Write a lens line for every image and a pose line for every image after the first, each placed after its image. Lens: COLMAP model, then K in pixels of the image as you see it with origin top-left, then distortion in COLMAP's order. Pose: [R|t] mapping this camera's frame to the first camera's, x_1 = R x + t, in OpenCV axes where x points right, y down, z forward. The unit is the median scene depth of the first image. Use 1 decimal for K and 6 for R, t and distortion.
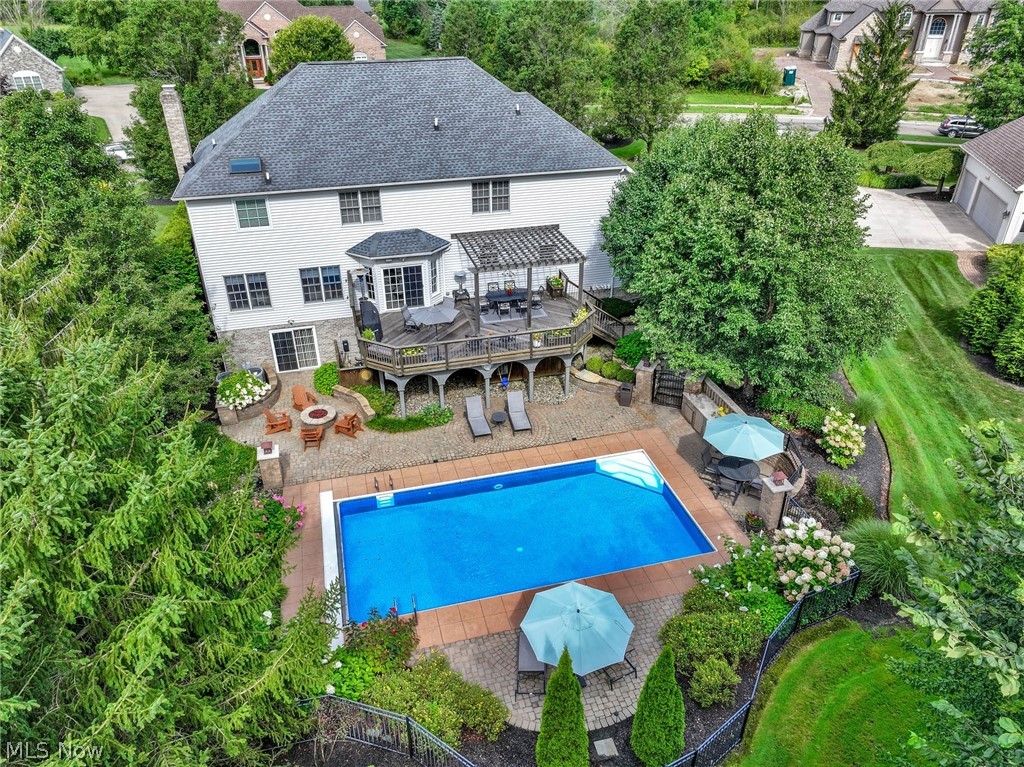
lens RADIAL K [[722.5, 0, 513.4], [0, 722.5, 382.8], [0, 0, 1]] dist [0.005062, -0.000588]
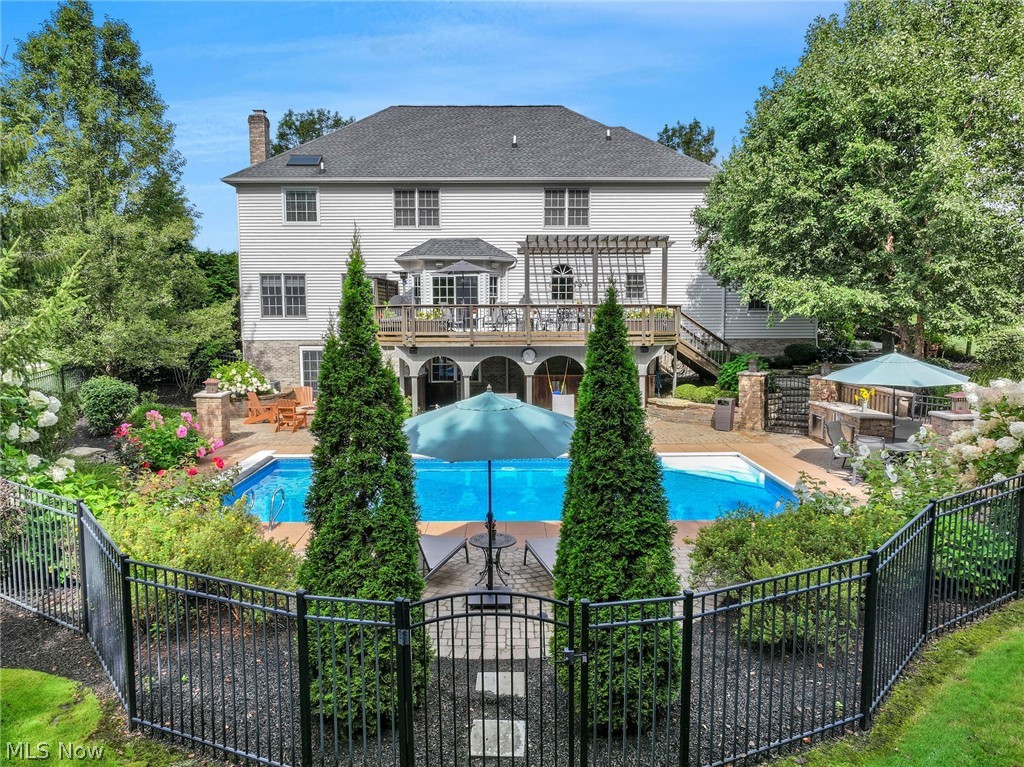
lens RADIAL K [[722.5, 0, 510.5], [0, 722.5, 384.1], [0, 0, 1]] dist [0.005062, -0.000588]
pose [[0.966791, 0.025798, -0.254264, 0.130407], [-0.128520, 0.909020, -0.396441, 0.287301], [0.220903, 0.415954, 0.882148, 0.322125]]
